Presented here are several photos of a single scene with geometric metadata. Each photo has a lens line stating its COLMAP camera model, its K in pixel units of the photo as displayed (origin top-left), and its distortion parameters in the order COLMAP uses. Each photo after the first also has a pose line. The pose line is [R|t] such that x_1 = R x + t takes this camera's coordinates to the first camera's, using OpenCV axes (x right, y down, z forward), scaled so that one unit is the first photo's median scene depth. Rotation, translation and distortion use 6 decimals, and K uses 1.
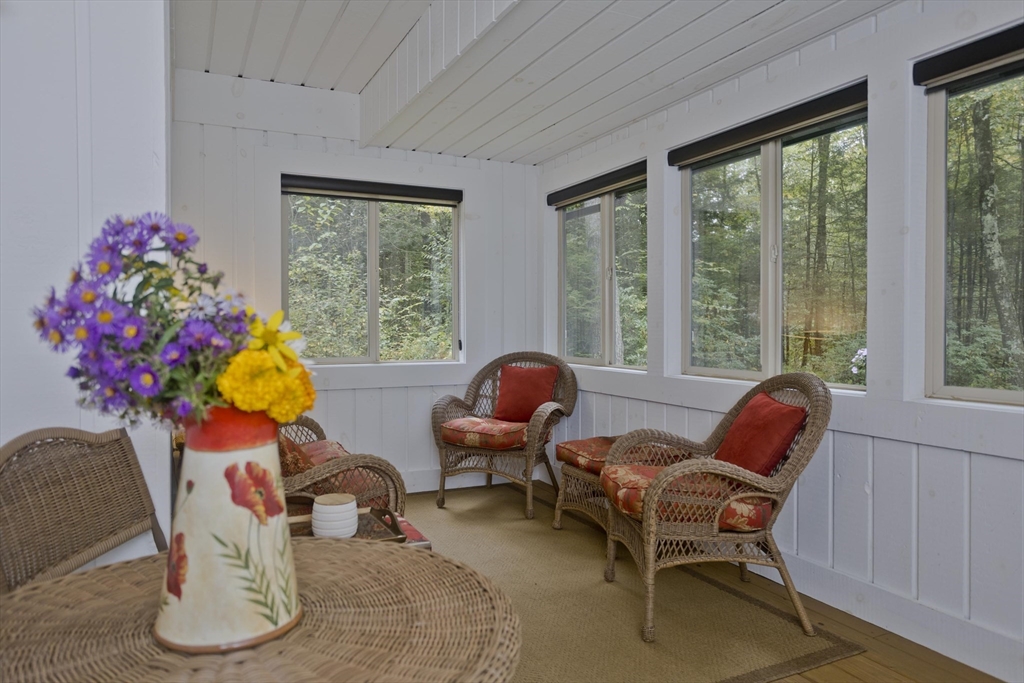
lens RADIAL K [[702.7, 0, 514.8], [0, 702.7, 338.4], [0, 0, 1]] dist [-0.026541, 0.011680]
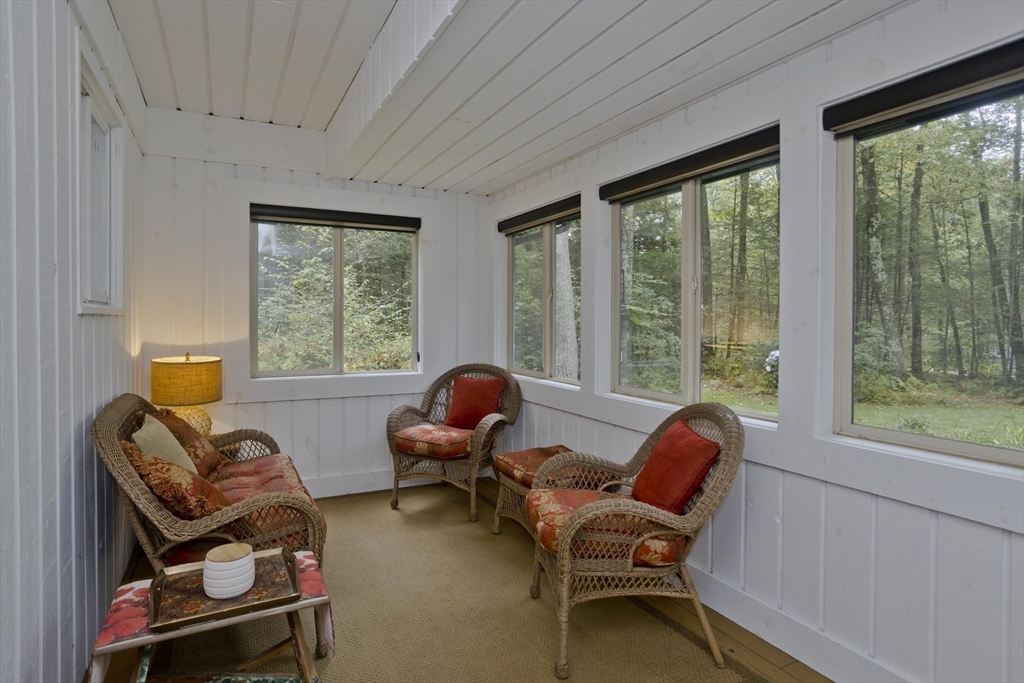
lens RADIAL K [[567.3, 0, 515.7], [0, 567.3, 328.8], [0, 0, 1]] dist [-0.045041, 0.003014]
pose [[0.999556, 0.005042, 0.029370, 0.057215], [-0.004988, 0.999986, -0.001938, -0.039608], [-0.029380, 0.001791, 0.999567, 0.114259]]
